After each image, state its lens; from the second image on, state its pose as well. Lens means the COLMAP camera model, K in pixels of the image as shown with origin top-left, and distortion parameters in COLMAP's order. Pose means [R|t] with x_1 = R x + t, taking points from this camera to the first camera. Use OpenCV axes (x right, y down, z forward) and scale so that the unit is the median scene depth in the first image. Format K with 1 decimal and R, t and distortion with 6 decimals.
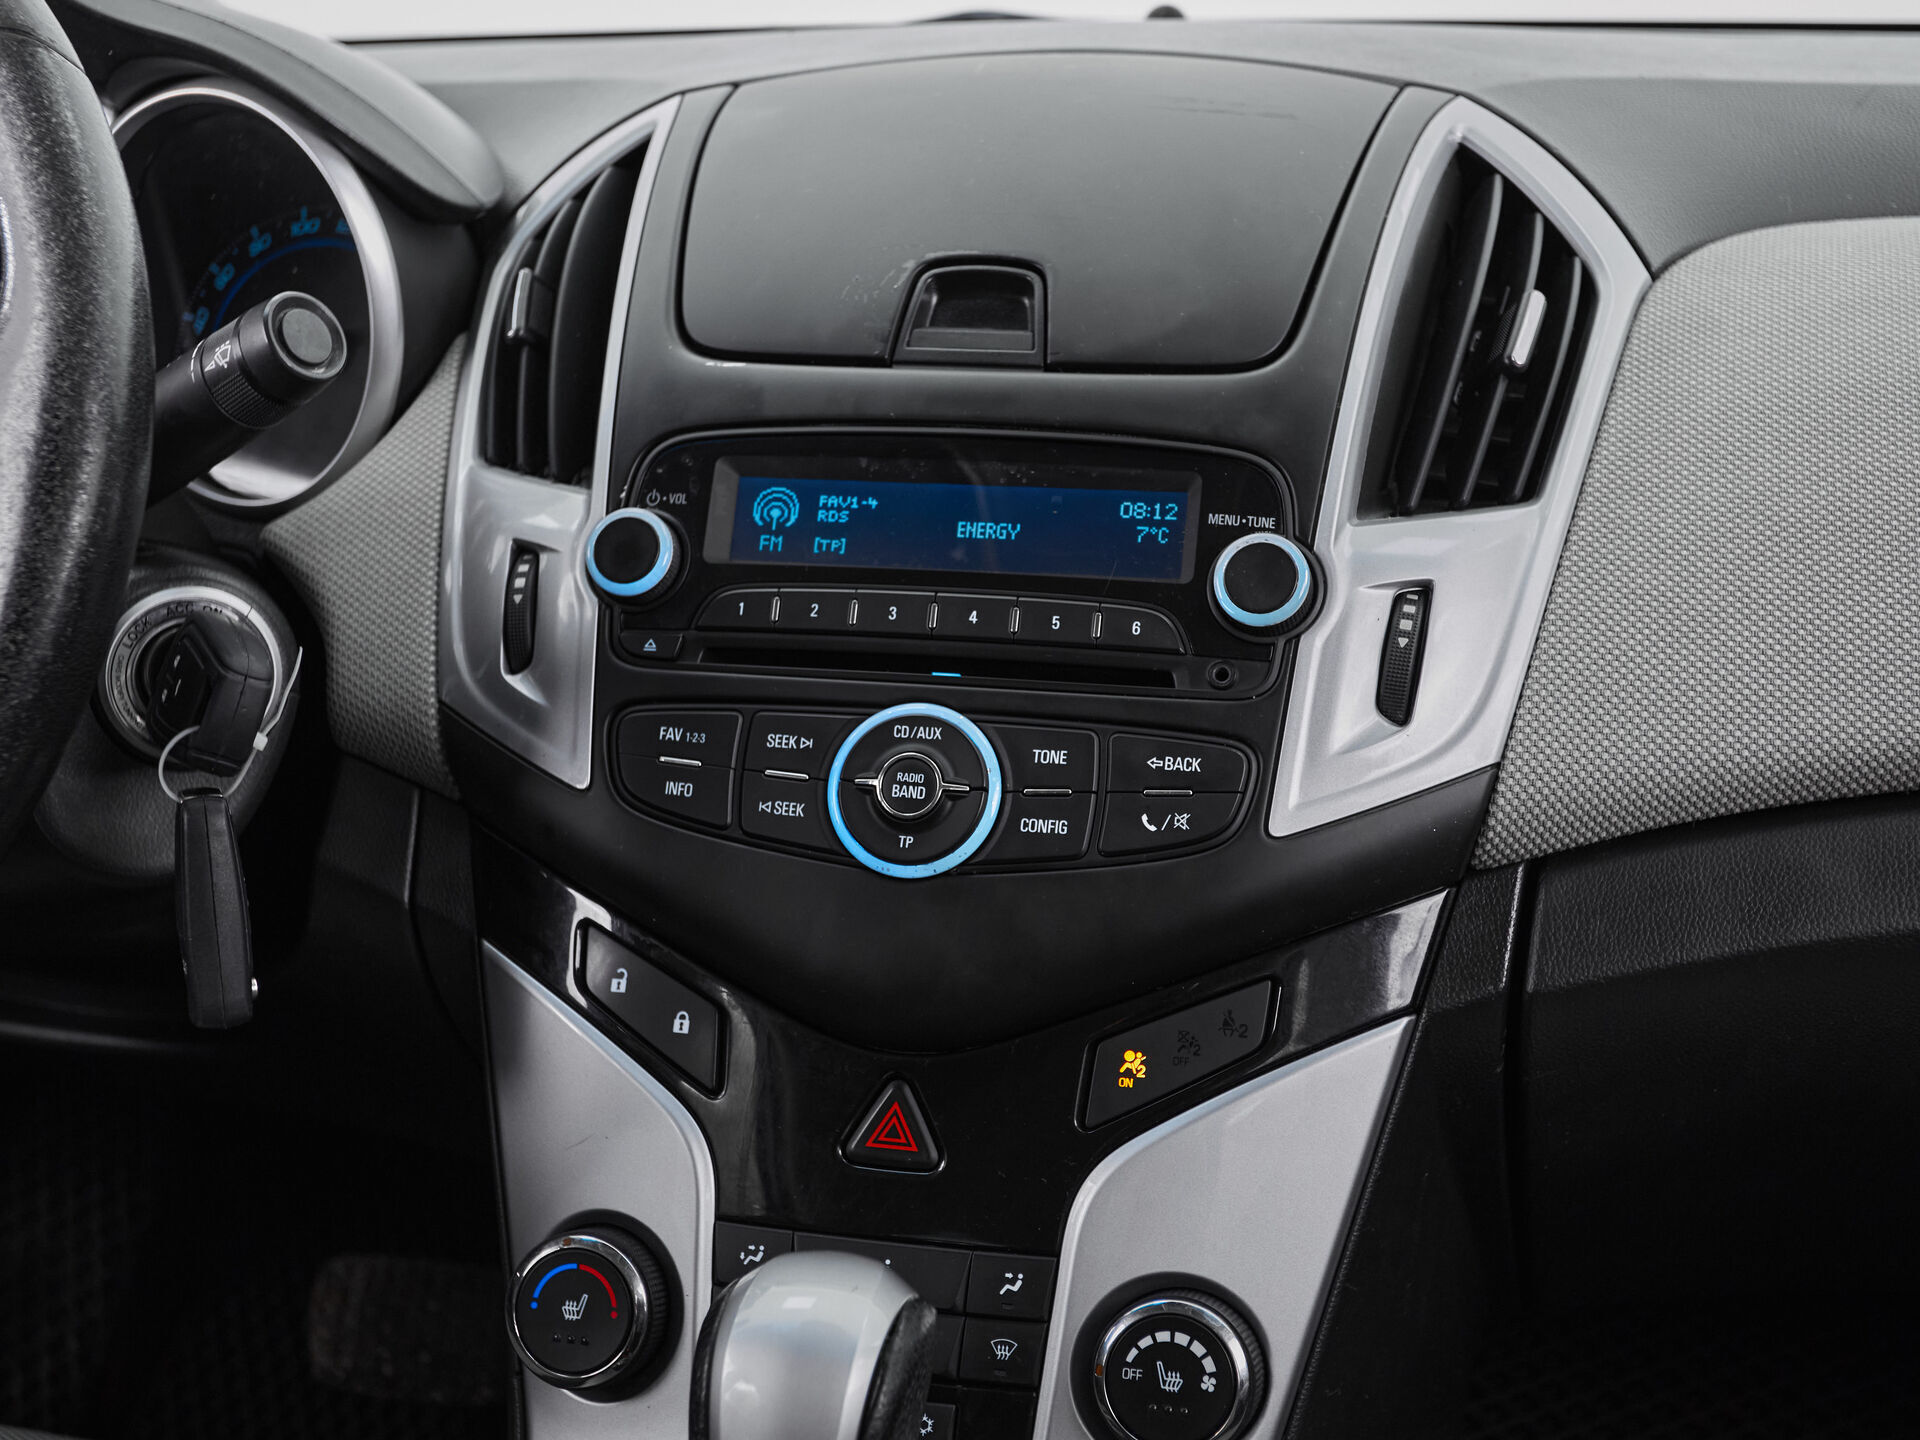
lens RADIAL K [[2555.6, 0, 922.0], [0, 2555.6, 720.5], [0, 0, 1]] dist [0.021314, 0.000000]
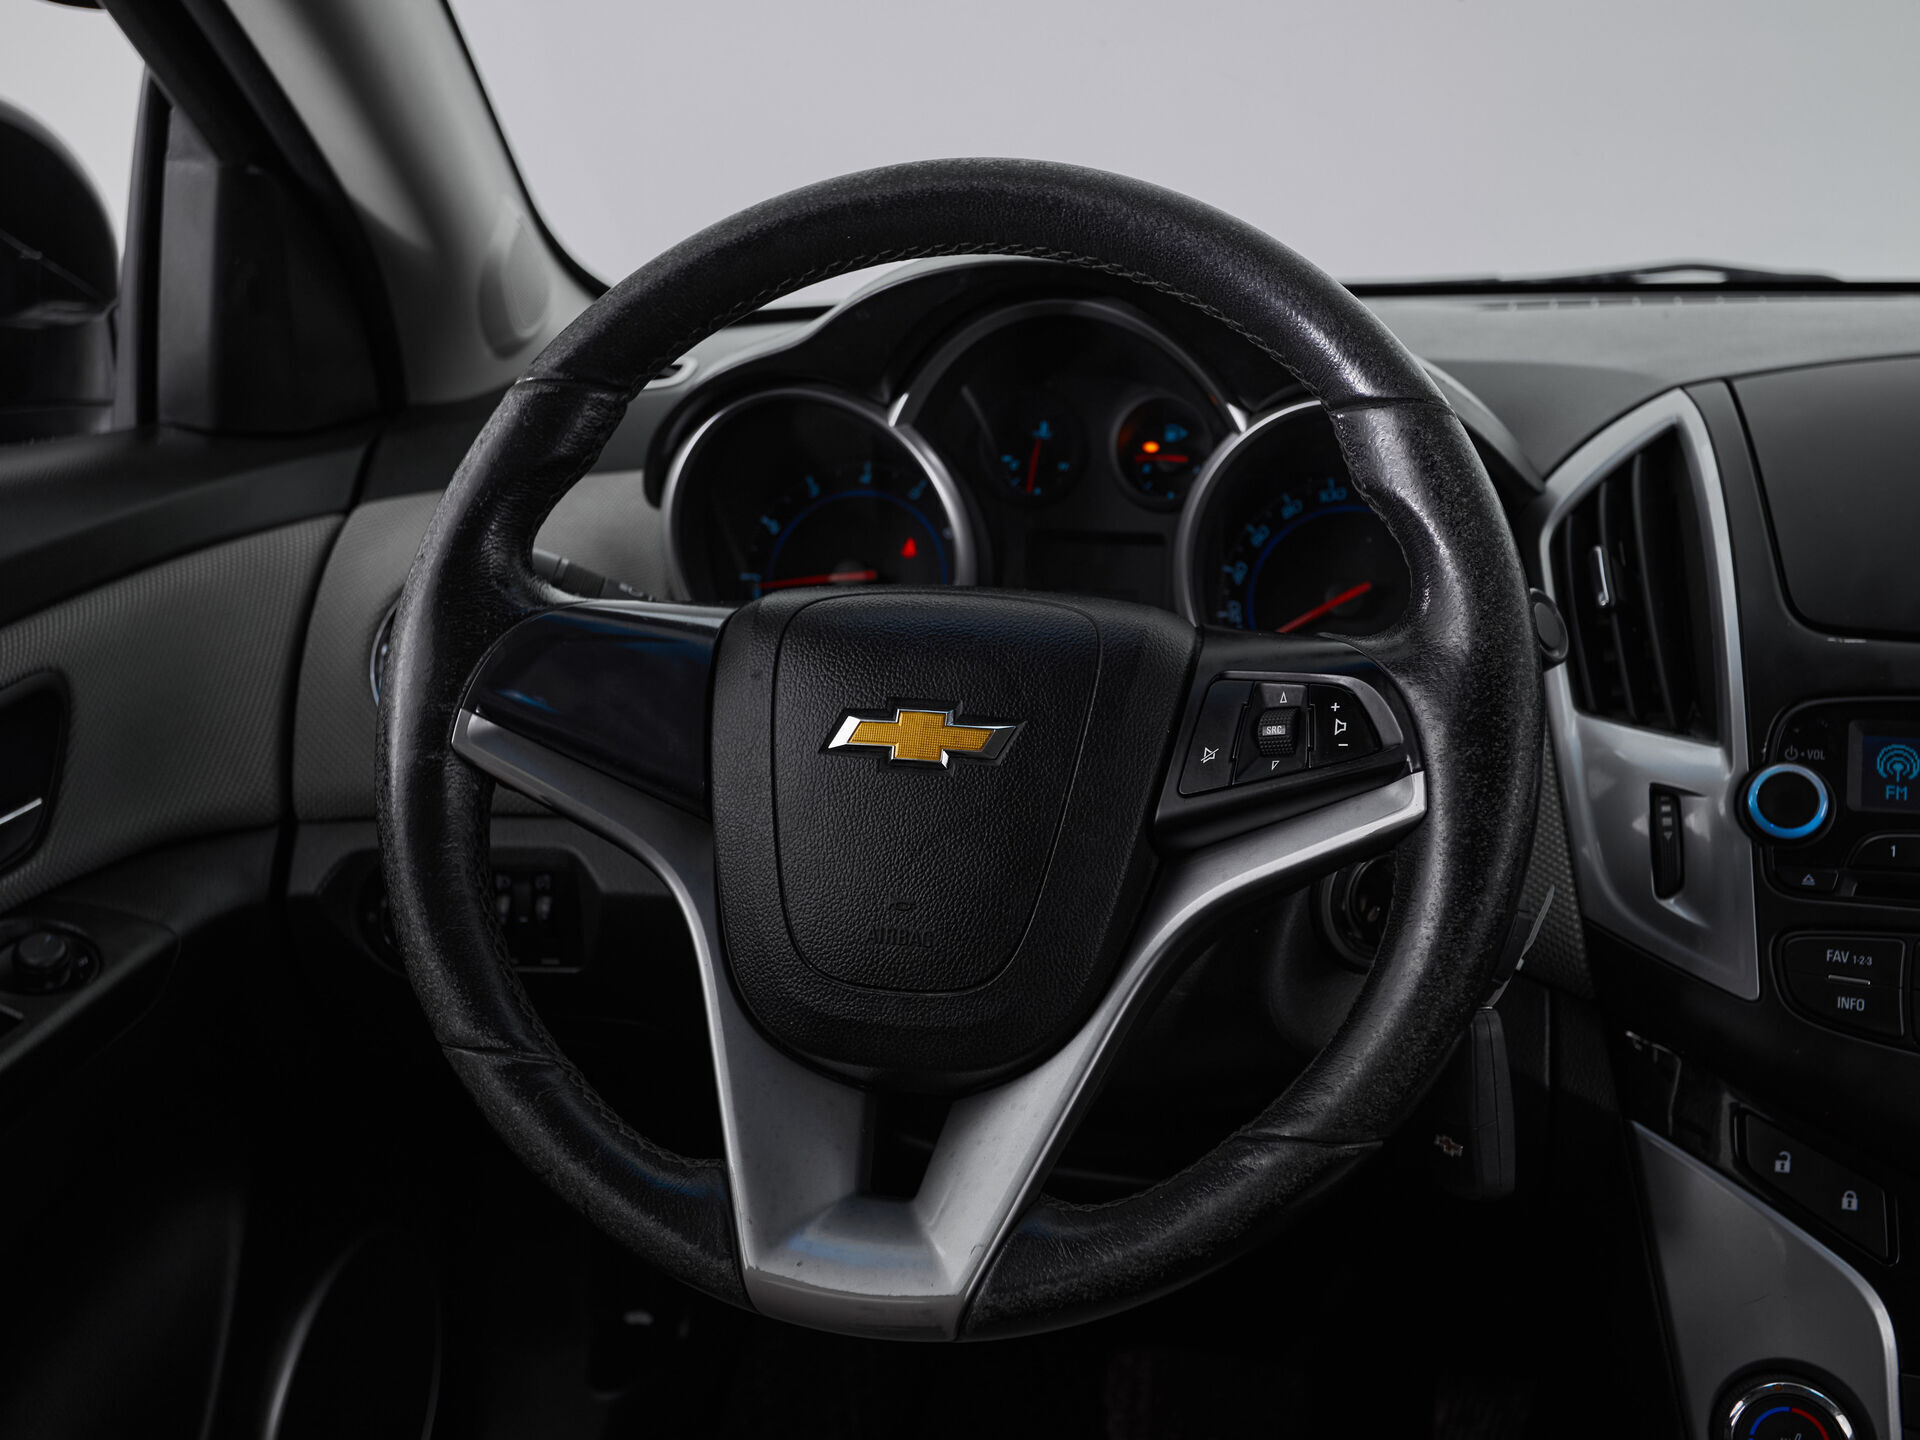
lens RADIAL K [[2413.6, 0, 908.7], [0, 2413.6, 712.1], [0, 0, 1]] dist [0.030016, 0.000000]
pose [[0.999291, 0.006371, -0.037094, -0.490814], [-0.007427, 0.999568, -0.028422, -0.073425], [0.036897, 0.028677, 0.998908, -0.149442]]
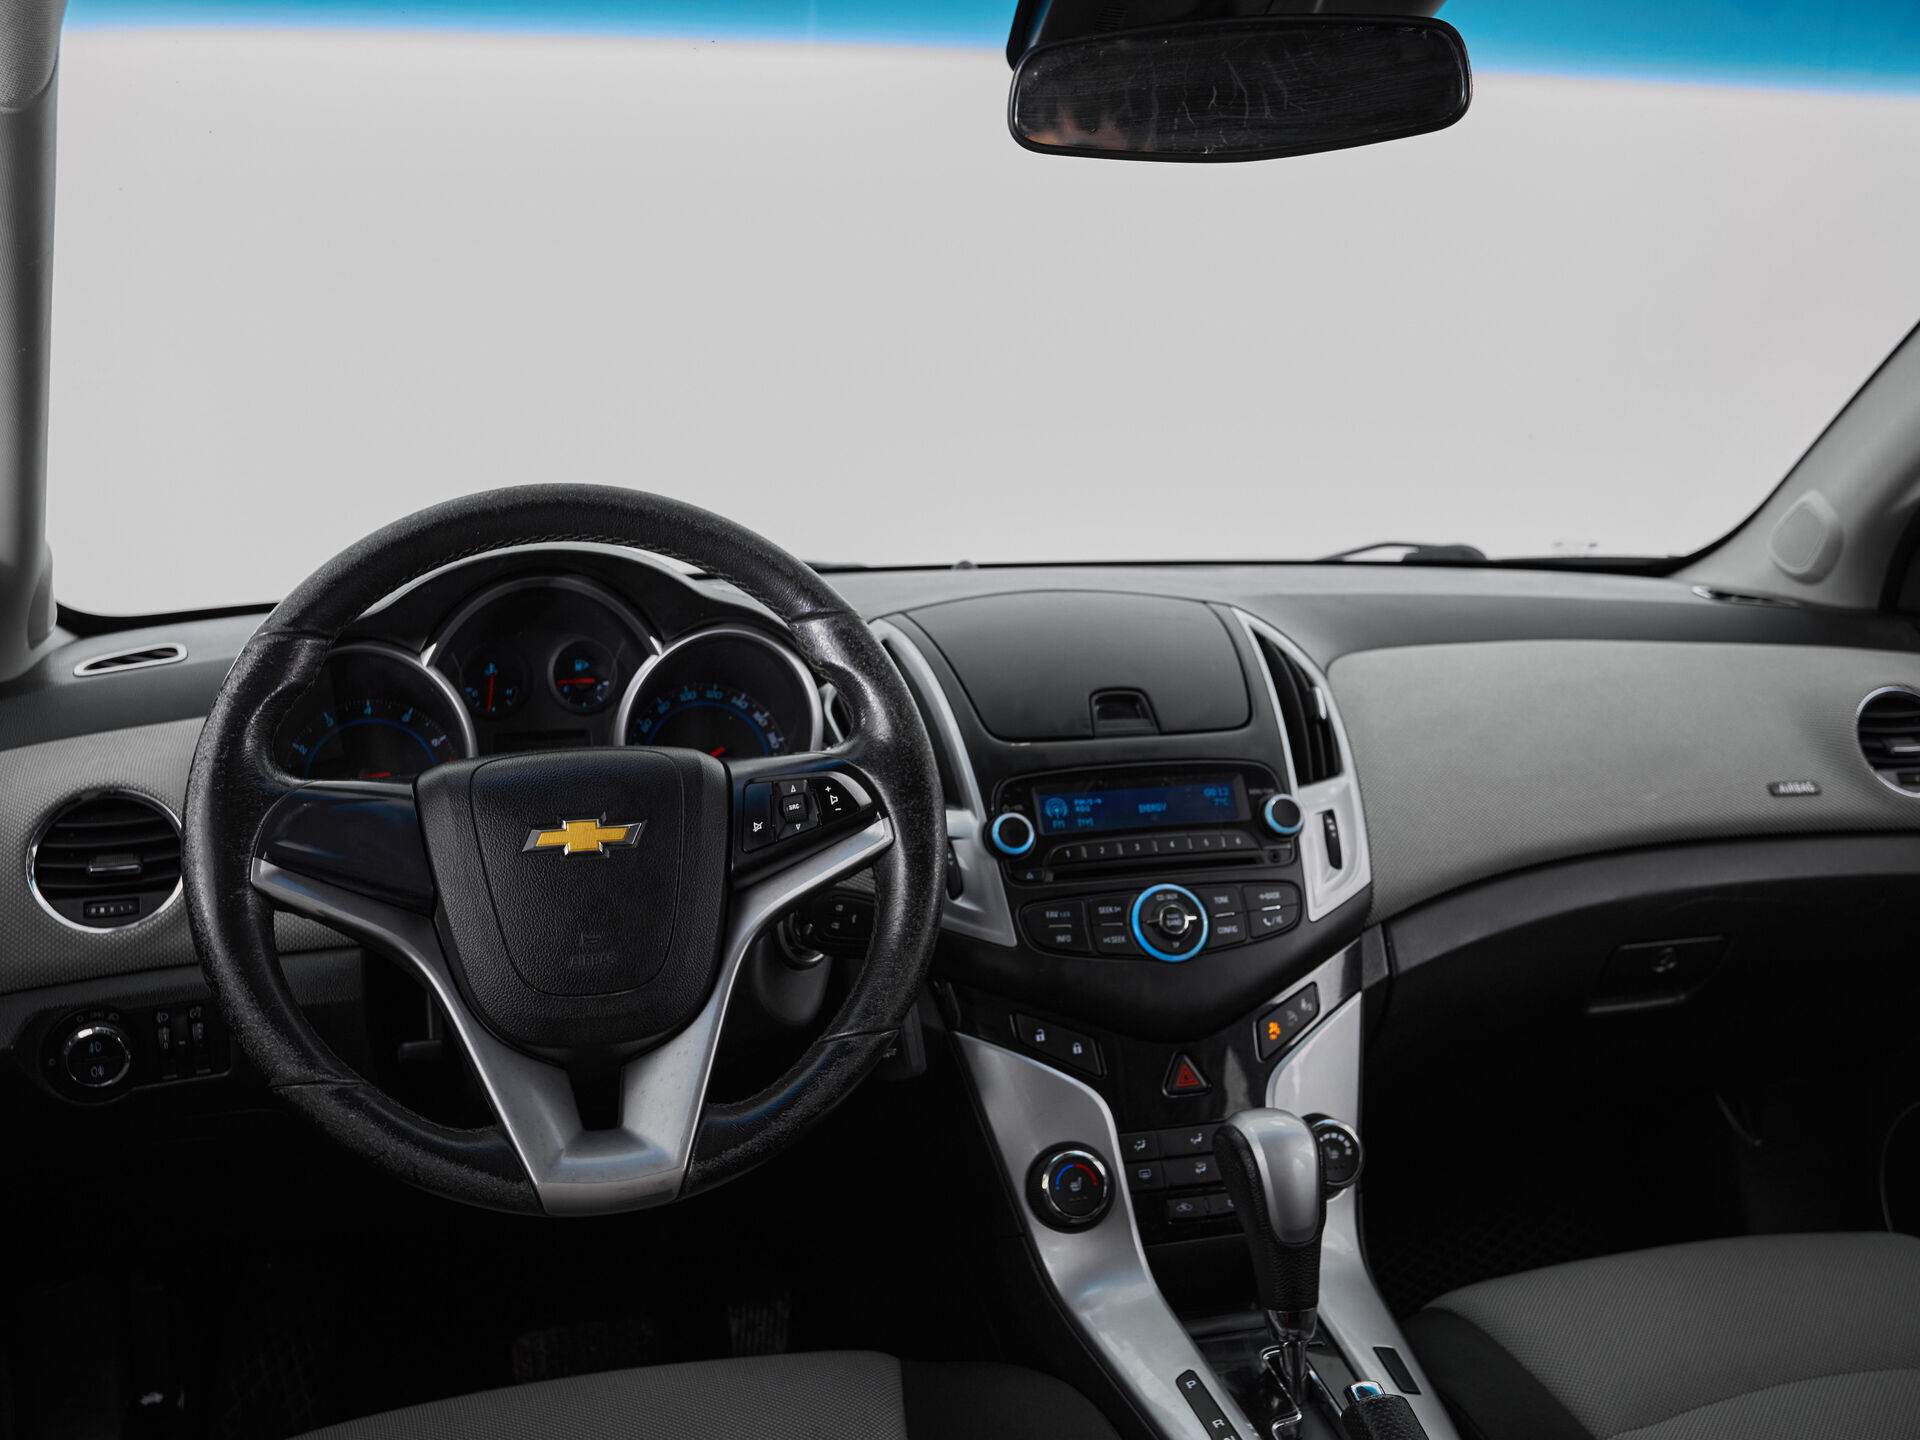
lens RADIAL K [[1942.0, 0, 960.5], [0, 1942.0, 718.9], [0, 0, 1]] dist [-0.000334, 0.000000]
pose [[0.867014, -0.069507, 0.493412, -0.959887], [0.144516, 0.982738, -0.115503, 0.021143], [-0.476867, 0.171449, 0.862092, -0.398101]]
